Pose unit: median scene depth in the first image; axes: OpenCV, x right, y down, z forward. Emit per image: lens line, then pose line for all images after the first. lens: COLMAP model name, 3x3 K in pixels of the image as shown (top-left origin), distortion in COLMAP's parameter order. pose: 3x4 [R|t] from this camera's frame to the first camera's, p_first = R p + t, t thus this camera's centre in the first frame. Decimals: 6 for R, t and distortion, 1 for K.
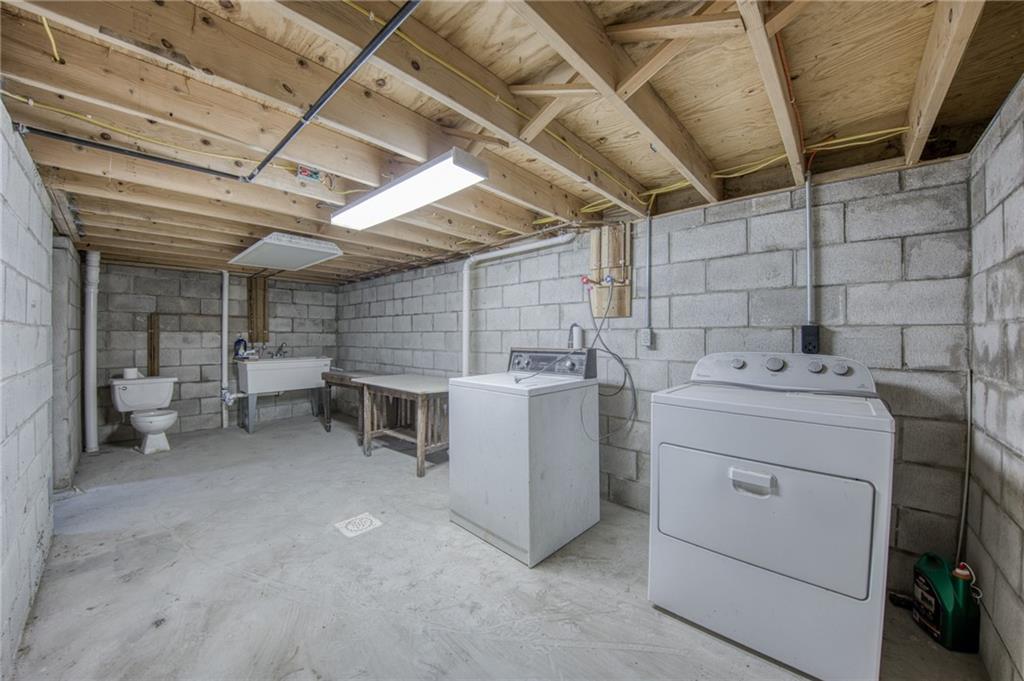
lens RADIAL K [[367.6, 0, 507.8], [0, 367.6, 333.1], [0, 0, 1]] dist [-0.030044, -0.000190]
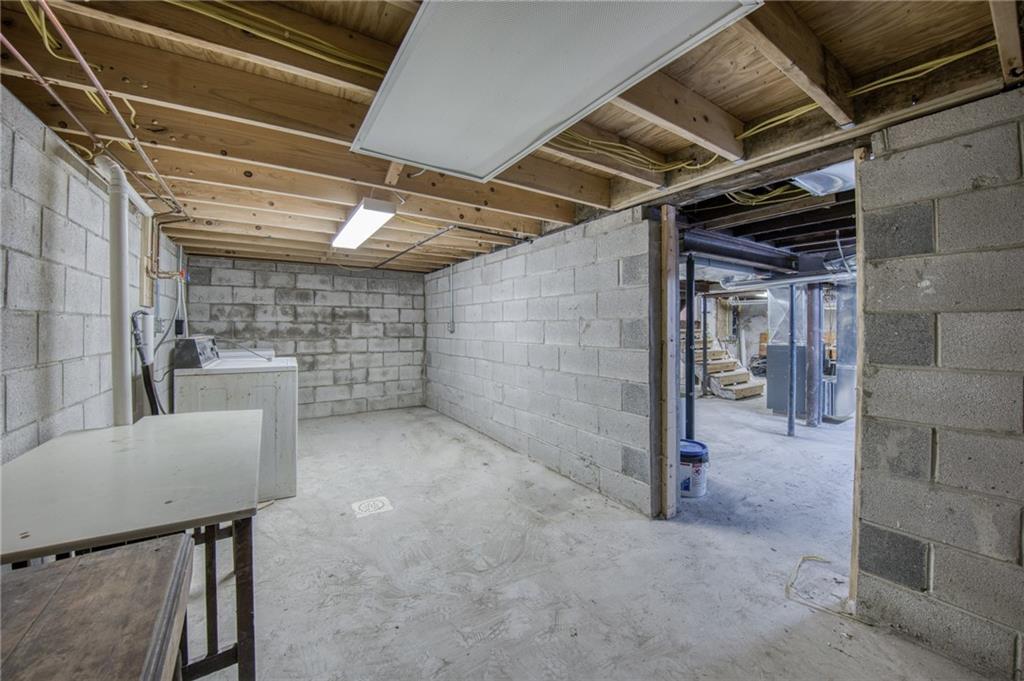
lens RADIAL K [[367.6, 0, 507.8], [0, 367.6, 333.1], [0, 0, 1]] dist [-0.030044, -0.000190]
pose [[-0.969300, -0.002807, 0.245863, -1.146380], [0.003731, 0.999652, 0.026122, 0.012436], [-0.245851, 0.026238, -0.968952, 2.091736]]
